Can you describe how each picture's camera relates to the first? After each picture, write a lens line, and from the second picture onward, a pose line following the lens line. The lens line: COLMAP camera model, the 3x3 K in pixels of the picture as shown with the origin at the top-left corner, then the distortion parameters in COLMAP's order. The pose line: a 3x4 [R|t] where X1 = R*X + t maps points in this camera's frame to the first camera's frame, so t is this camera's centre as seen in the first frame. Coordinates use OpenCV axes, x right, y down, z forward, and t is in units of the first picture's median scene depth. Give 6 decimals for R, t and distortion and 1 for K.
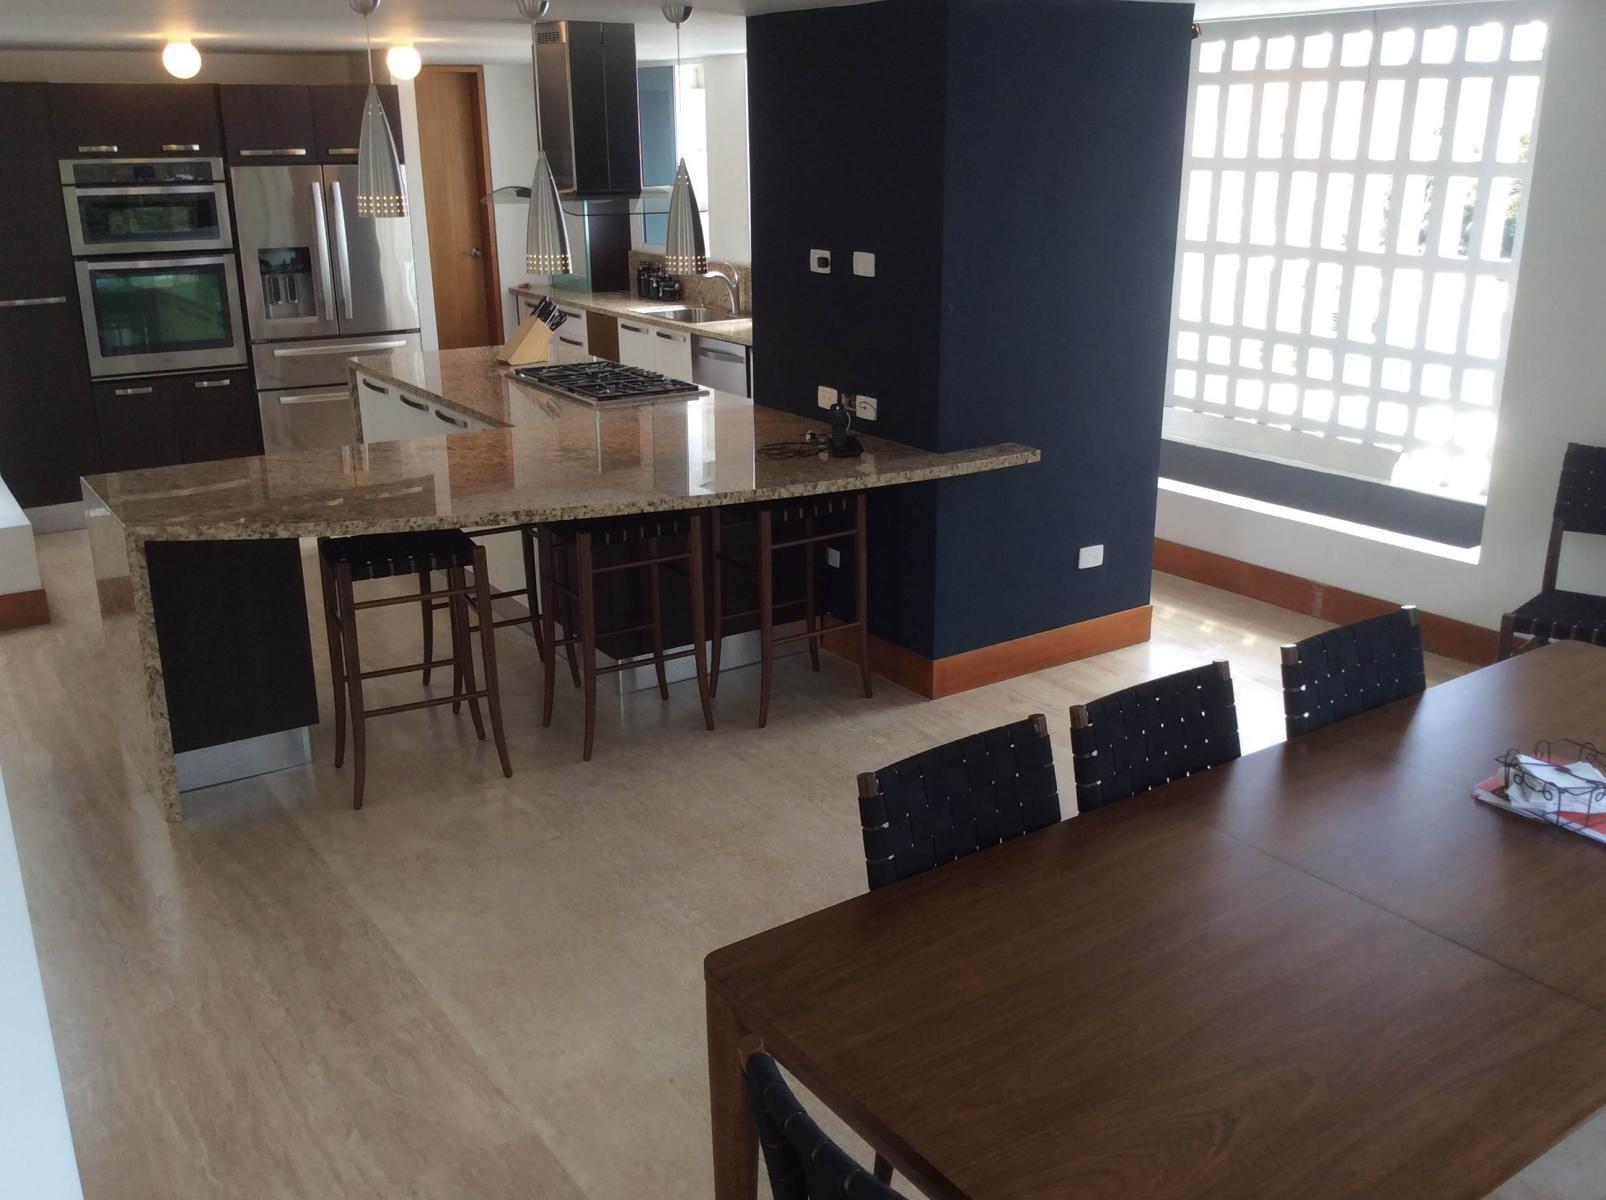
lens RADIAL K [[1459.4, 0, 816.1], [0, 1459.4, 598.0], [0, 0, 1]] dist [0.170208, -0.350425]
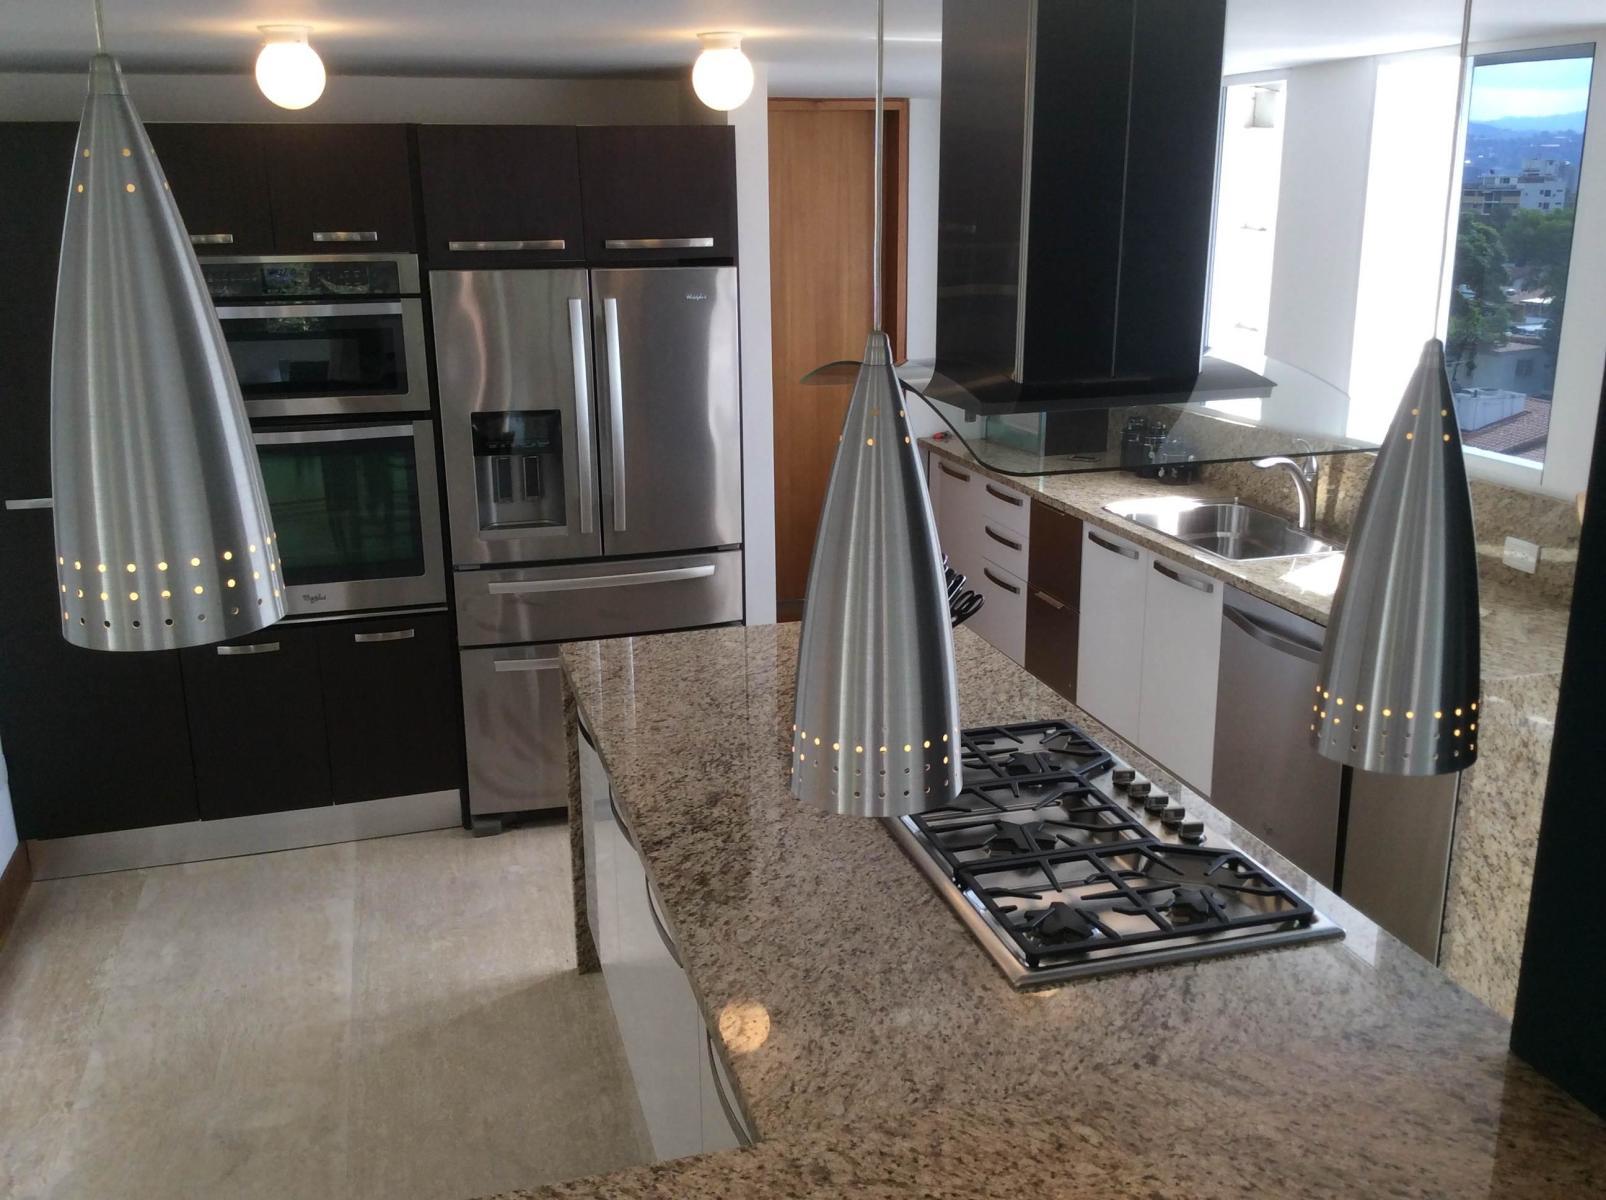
lens RADIAL K [[1459.4, 0, 816.1], [0, 1459.4, 598.0], [0, 0, 1]] dist [0.170208, -0.350425]
pose [[0.954461, 0.078869, -0.287722, -0.077458], [-0.088032, 0.995936, -0.019028, -0.161334], [0.285052, 0.043491, 0.957525, 0.486910]]
